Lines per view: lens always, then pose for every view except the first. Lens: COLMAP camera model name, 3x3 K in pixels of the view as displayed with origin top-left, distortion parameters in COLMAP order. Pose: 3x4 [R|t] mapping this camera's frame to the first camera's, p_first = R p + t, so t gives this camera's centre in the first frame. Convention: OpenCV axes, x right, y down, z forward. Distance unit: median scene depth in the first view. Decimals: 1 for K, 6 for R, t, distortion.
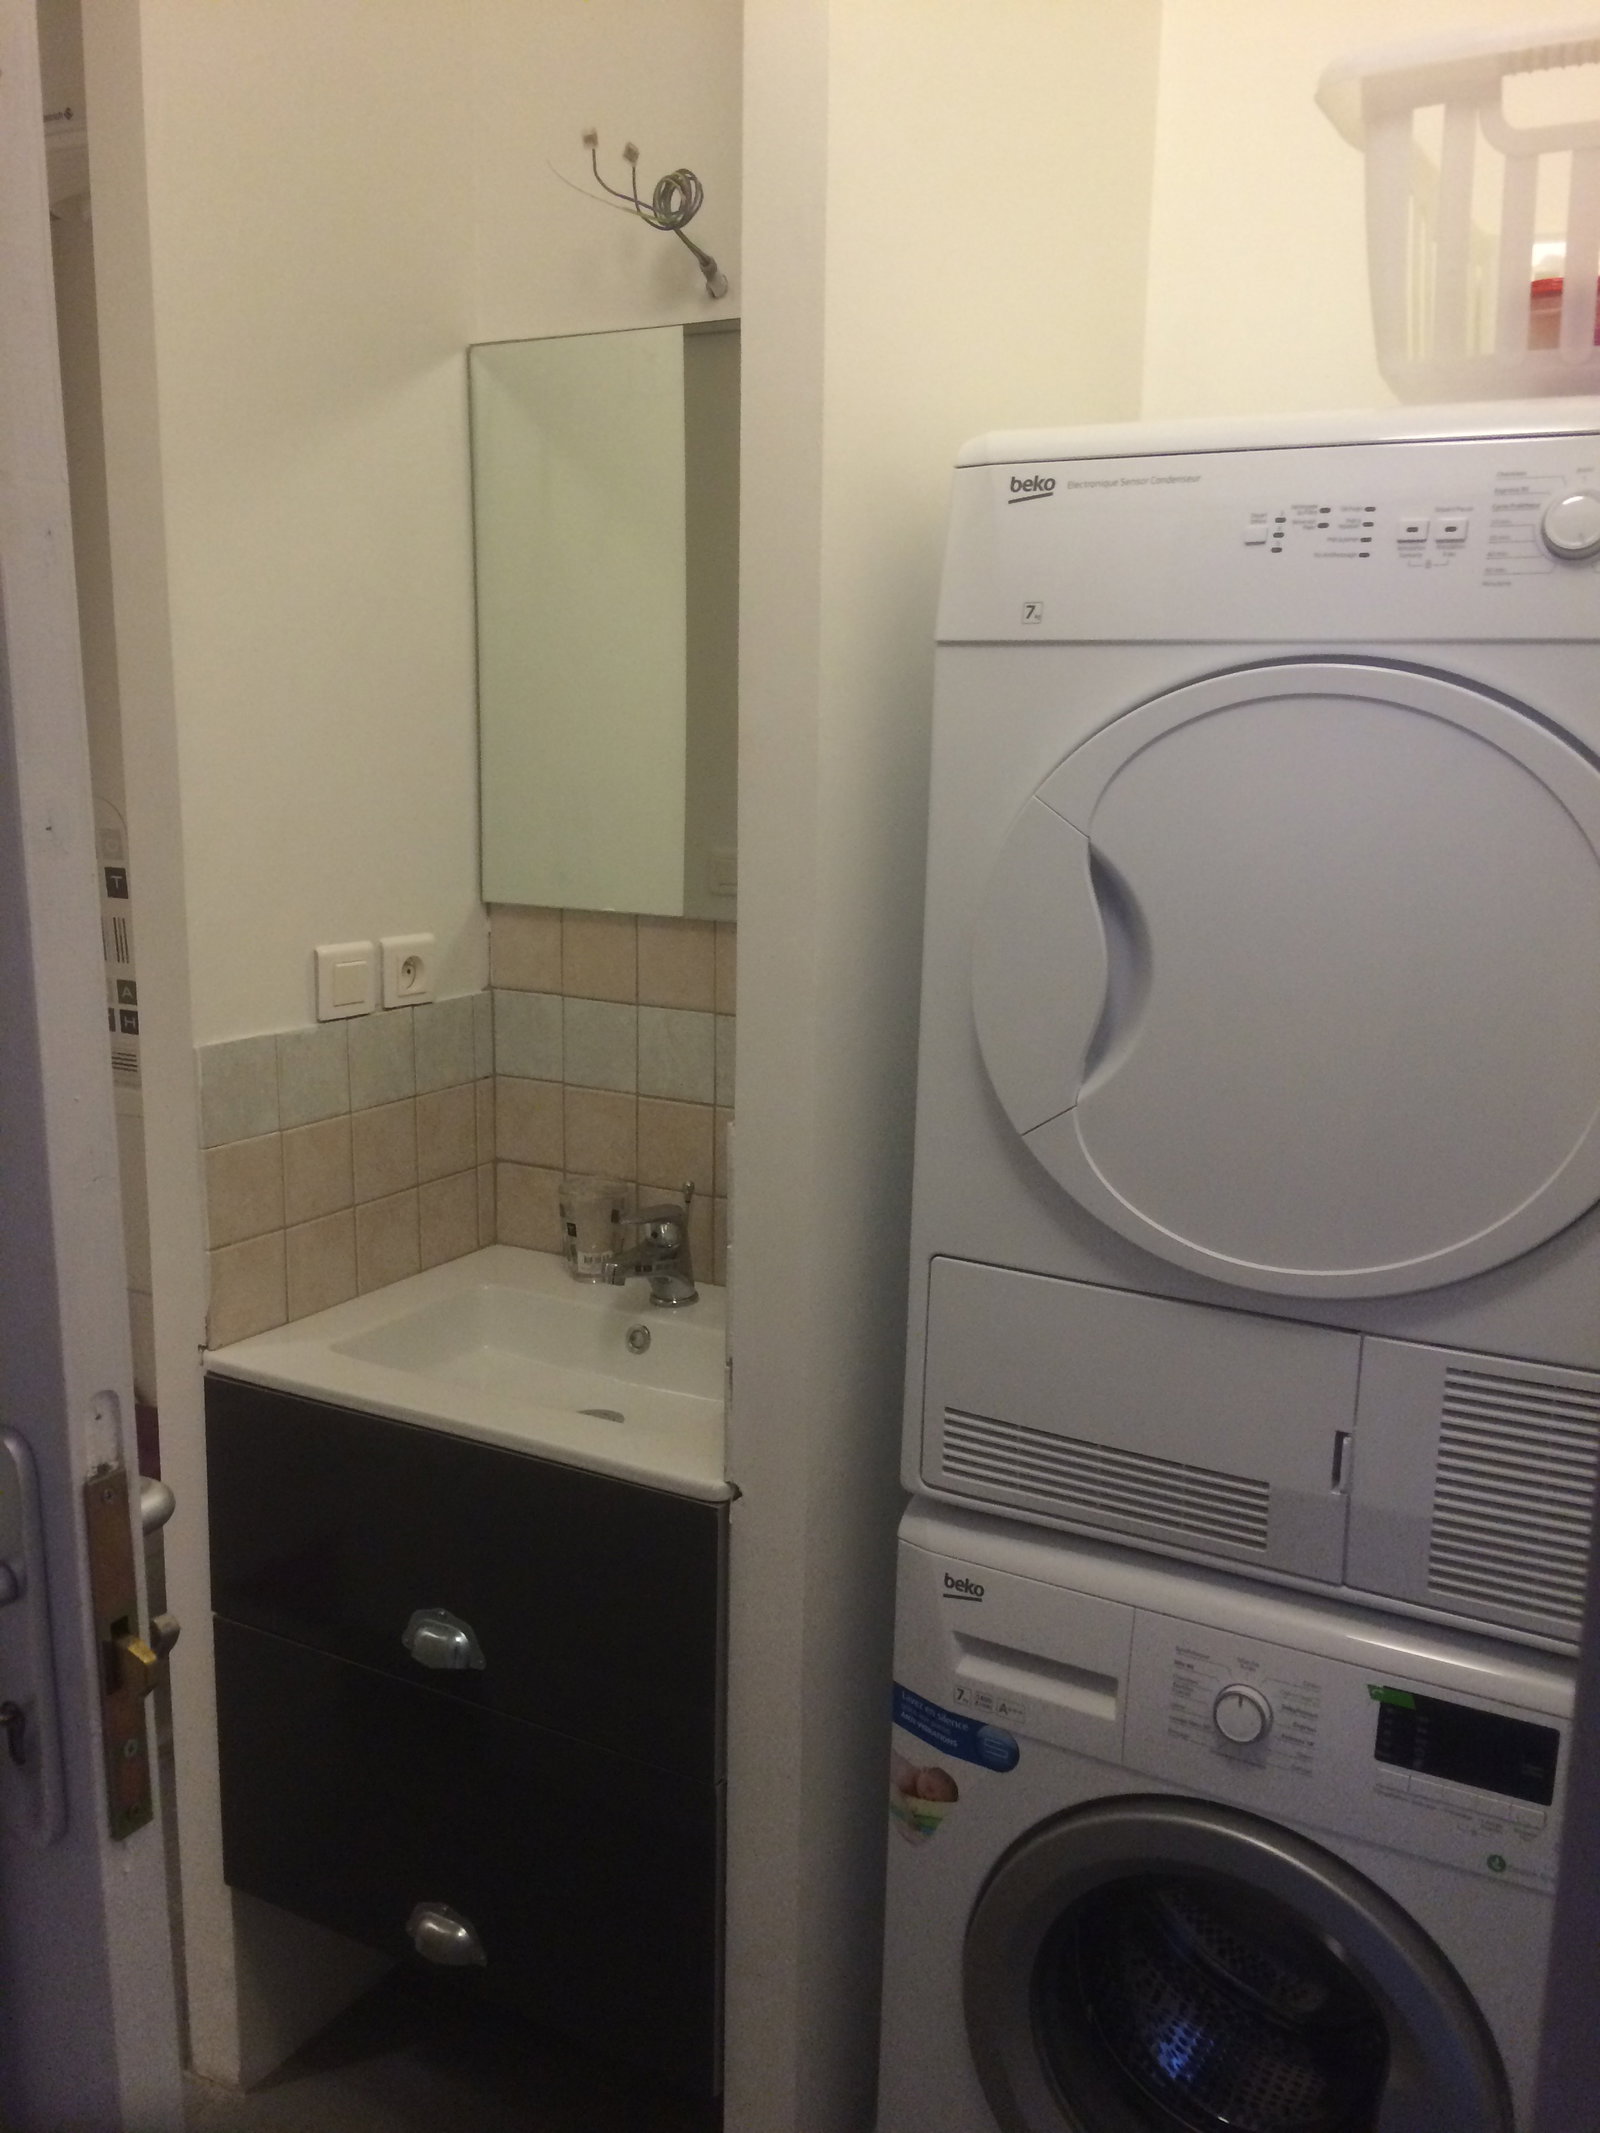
lens RADIAL K [[1833.4, 0, 800.0], [0, 1833.4, 1066.5], [0, 0, 1]] dist [0.013277, -0.004398]
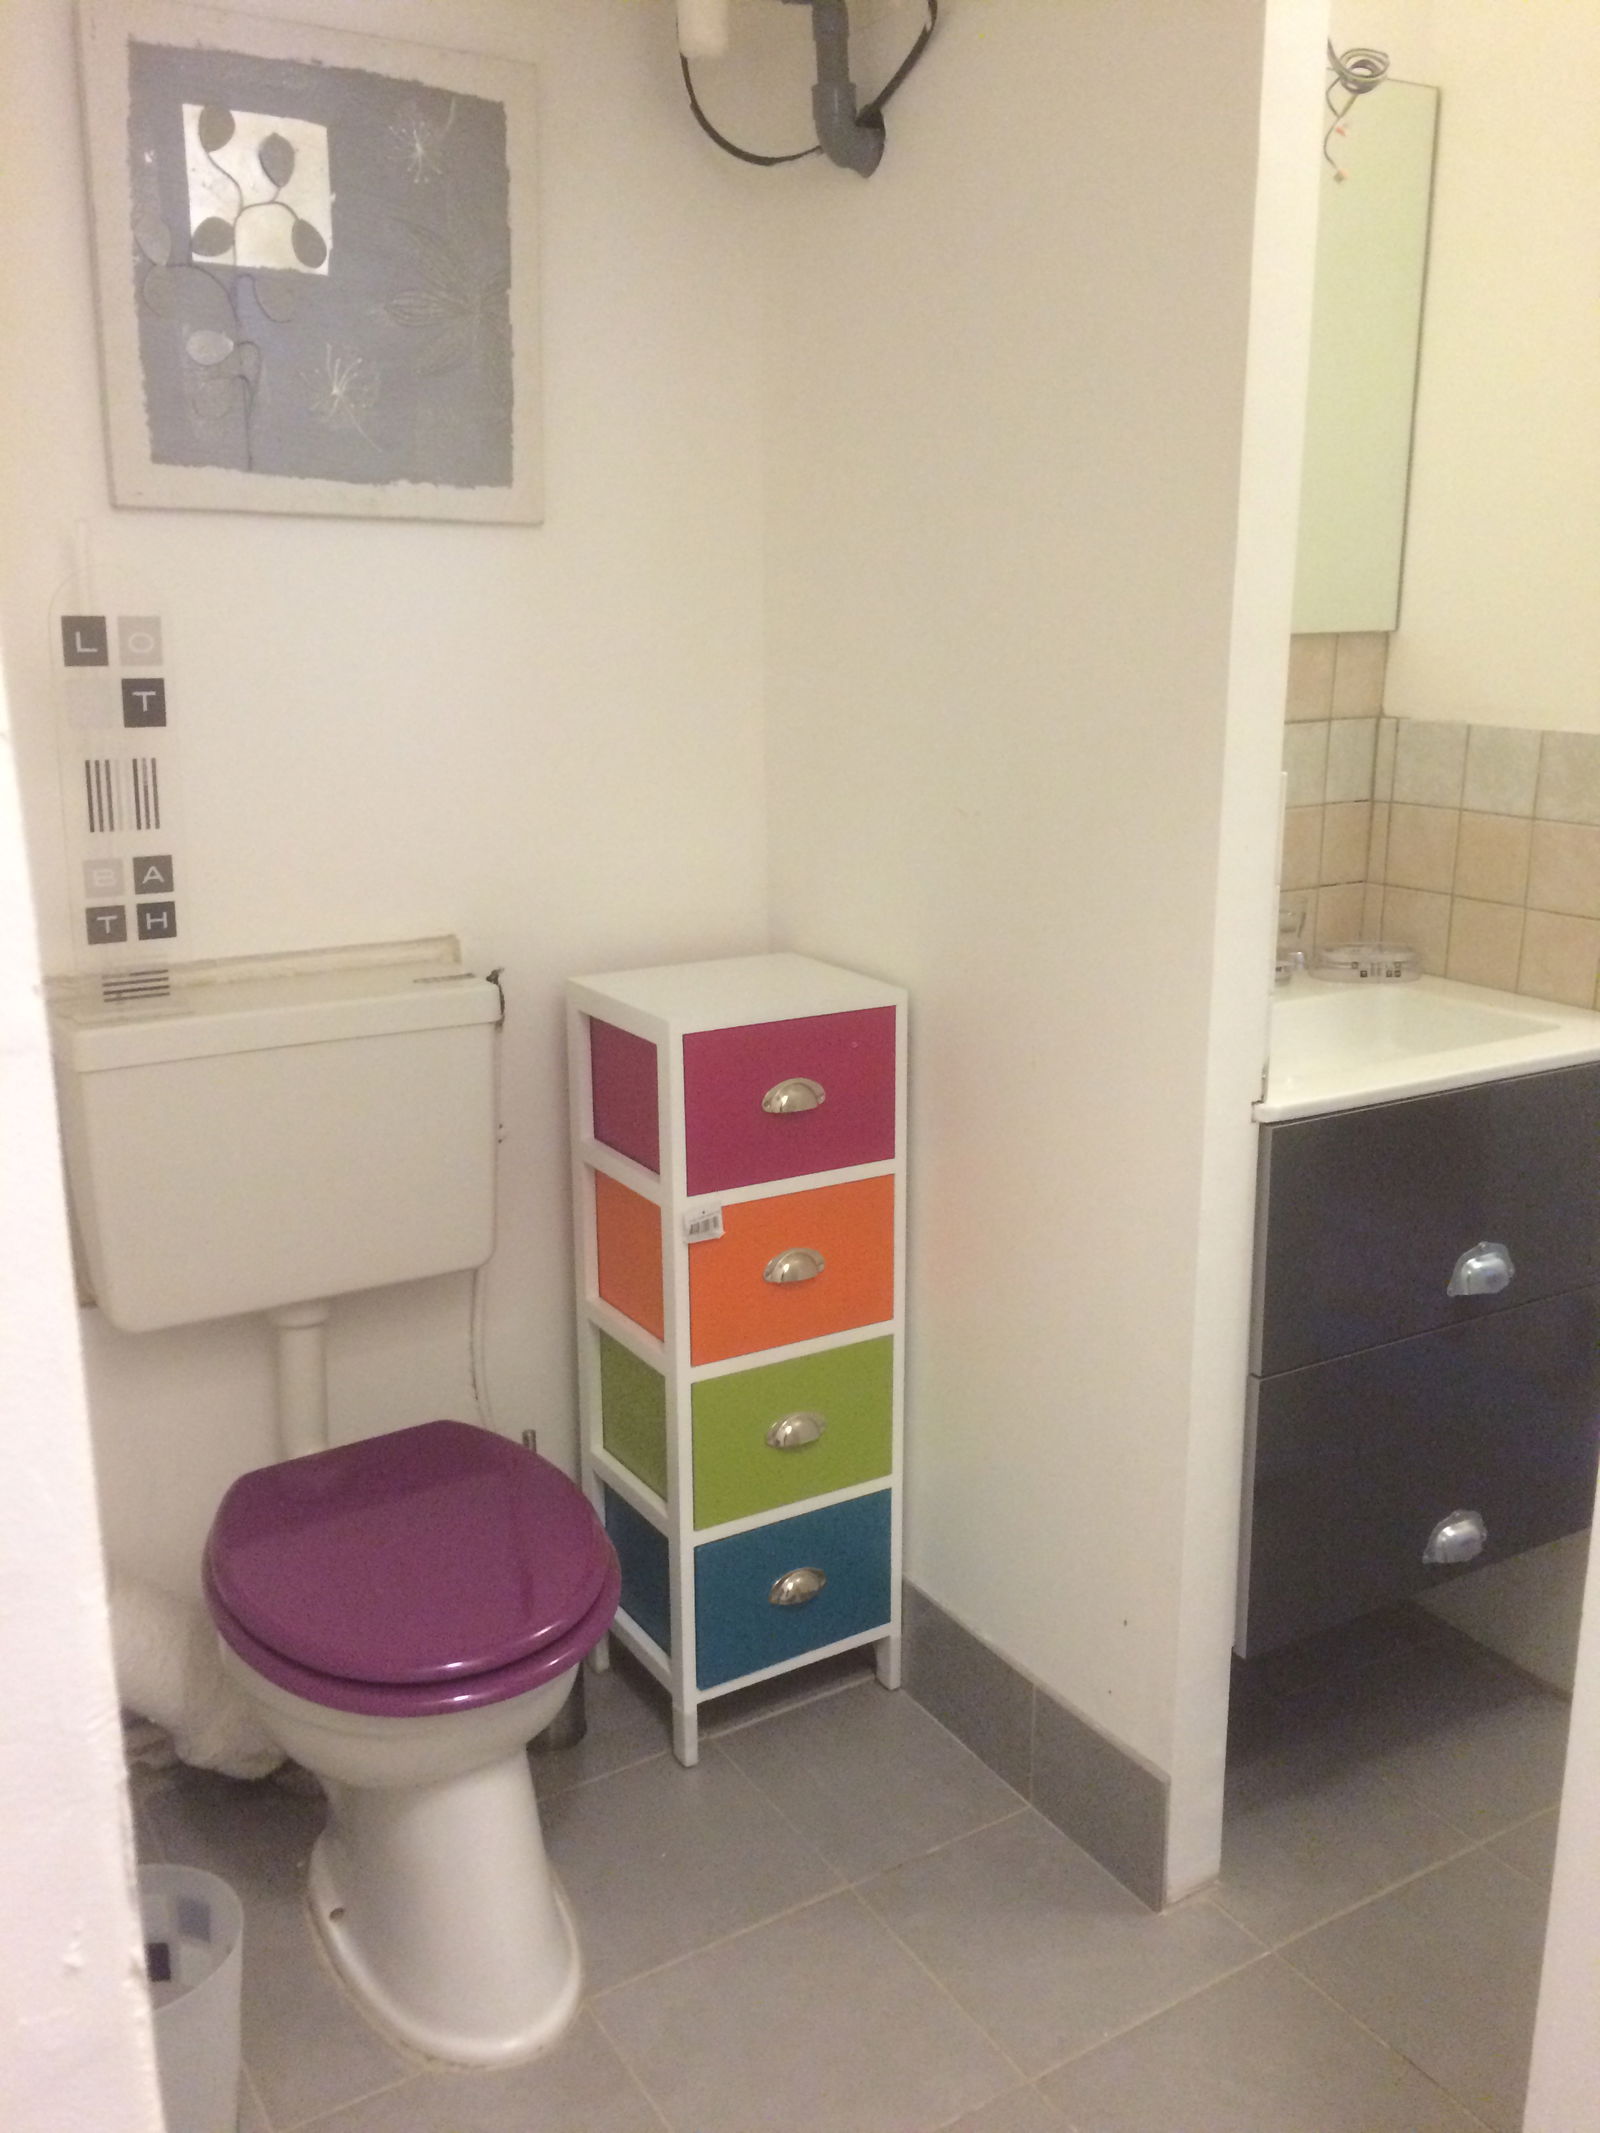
lens RADIAL K [[1833.4, 0, 800.0], [0, 1833.4, 1066.5], [0, 0, 1]] dist [0.013277, -0.004398]
pose [[0.485418, -0.227769, 0.844091, -0.822059], [0.176392, 0.971128, 0.160610, -0.038593], [-0.856303, 0.070928, 0.511580, 0.476619]]
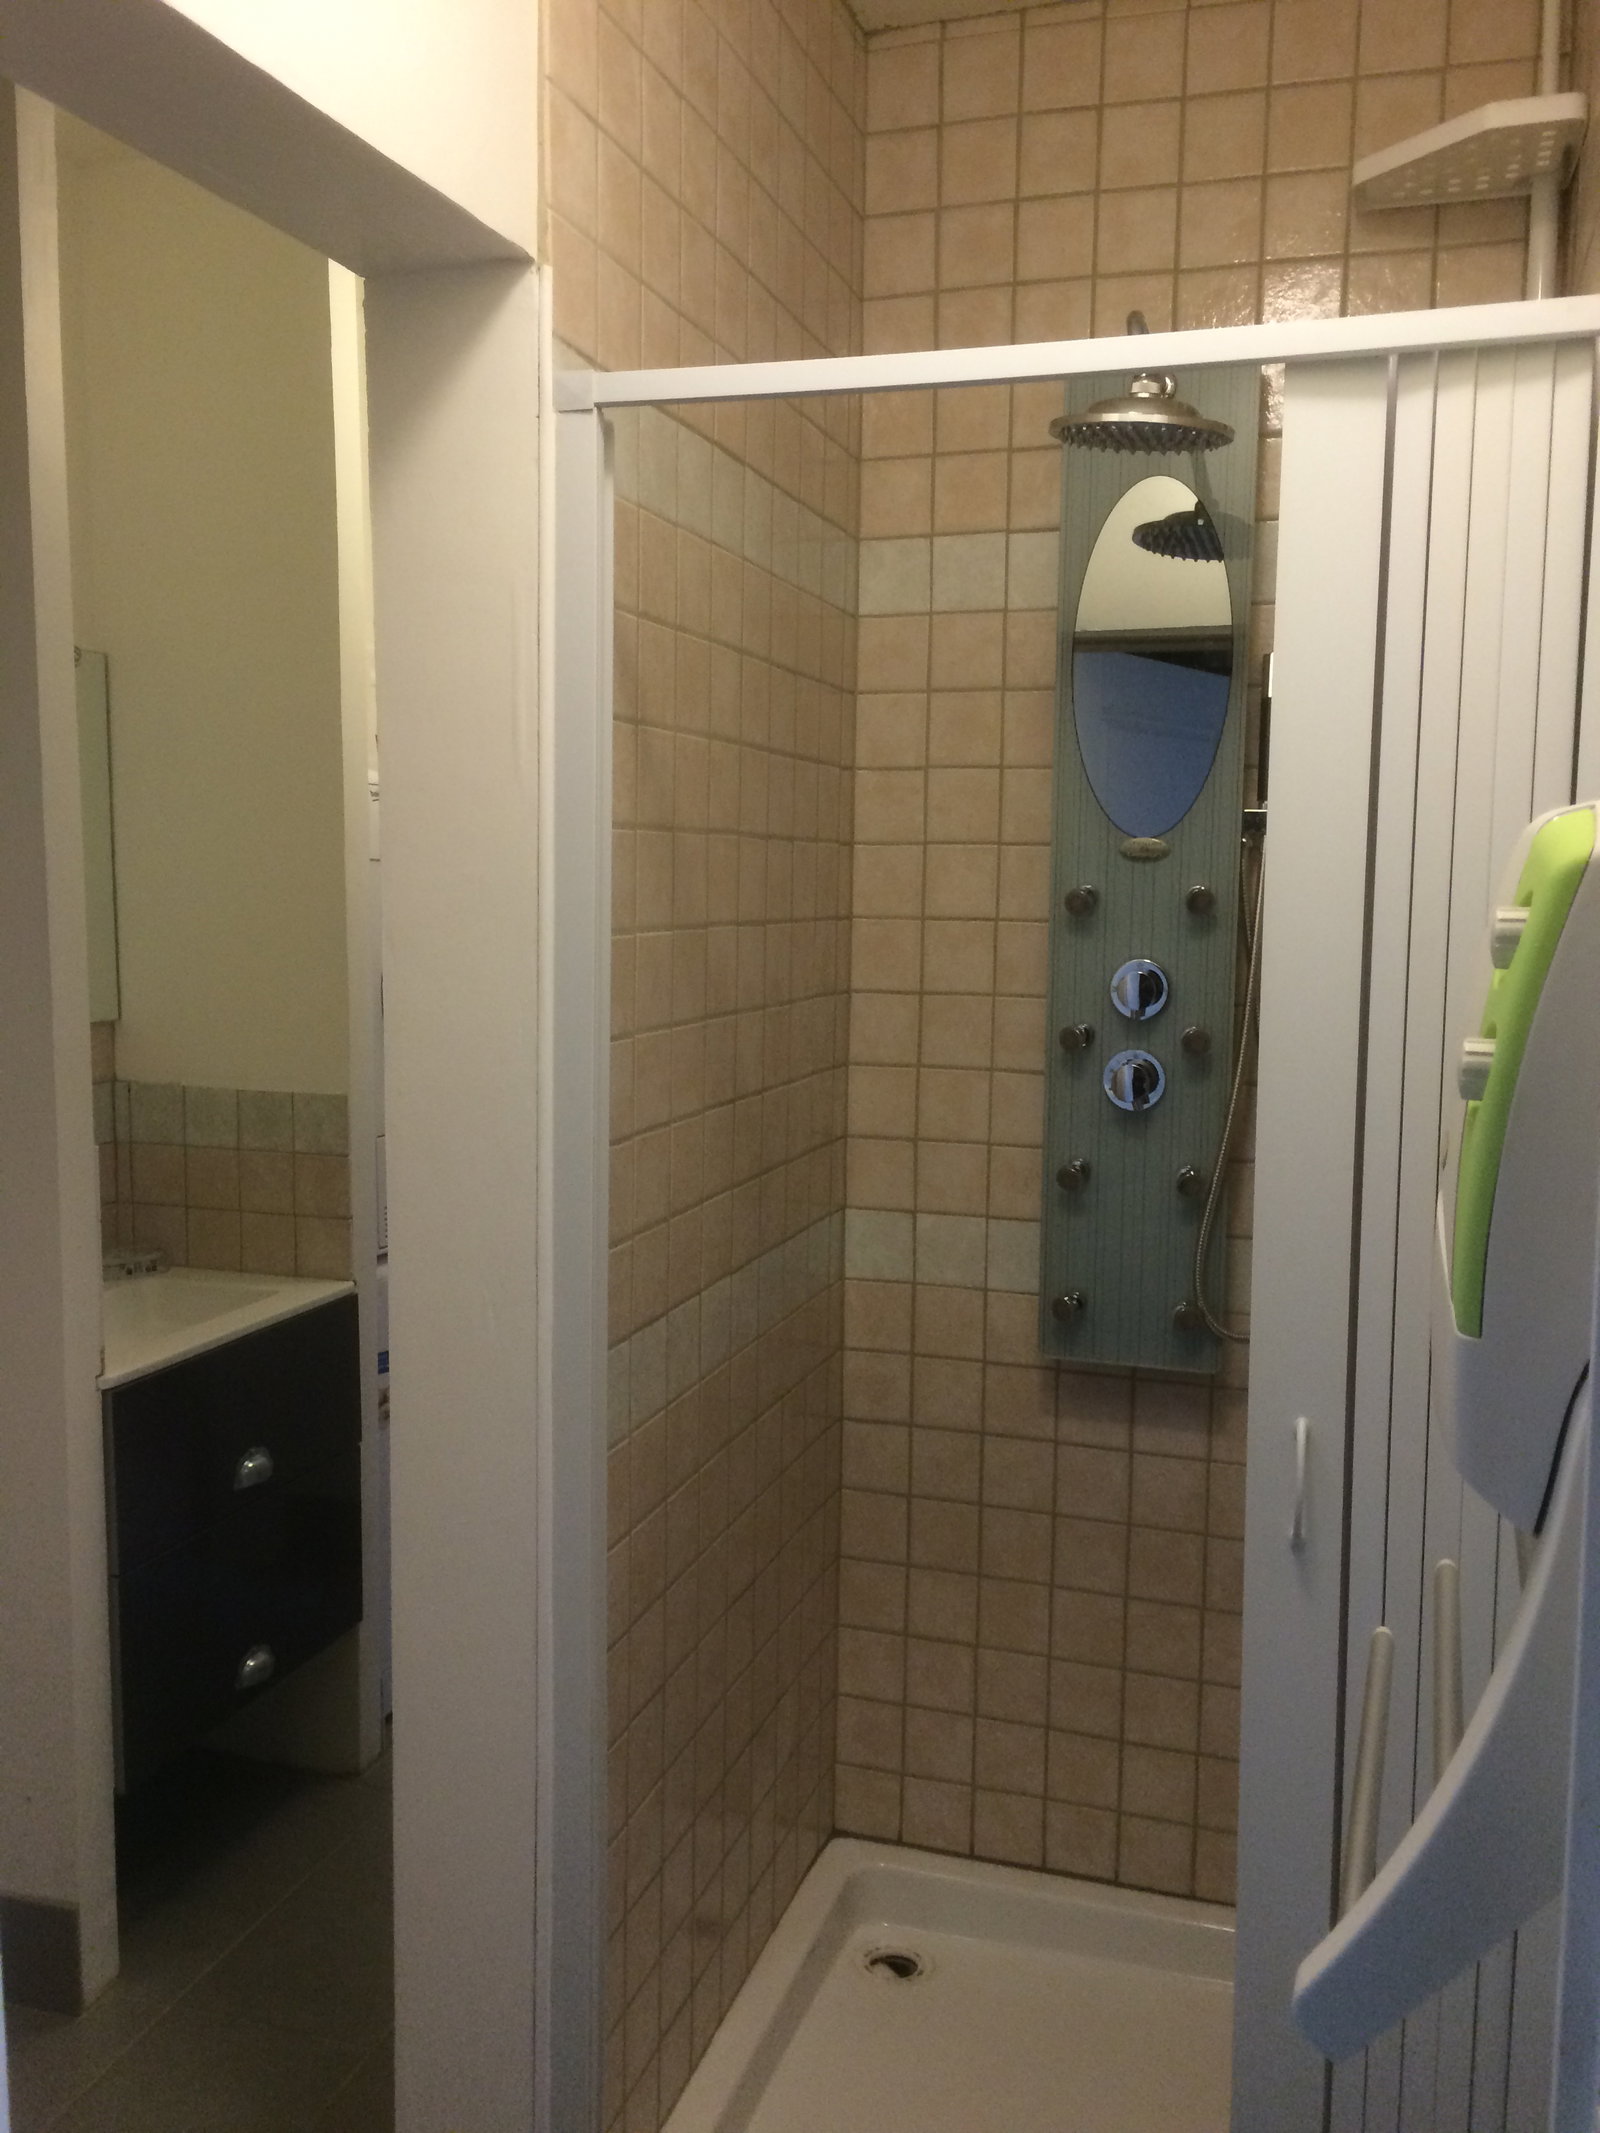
lens RADIAL K [[1833.4, 0, 800.0], [0, 1833.4, 1066.5], [0, 0, 1]] dist [0.013277, -0.004398]
pose [[-0.225523, -0.114254, 0.967515, -1.139707], [0.173195, 0.972579, 0.155223, -0.123457], [-0.958719, 0.202575, -0.199551, 0.486502]]
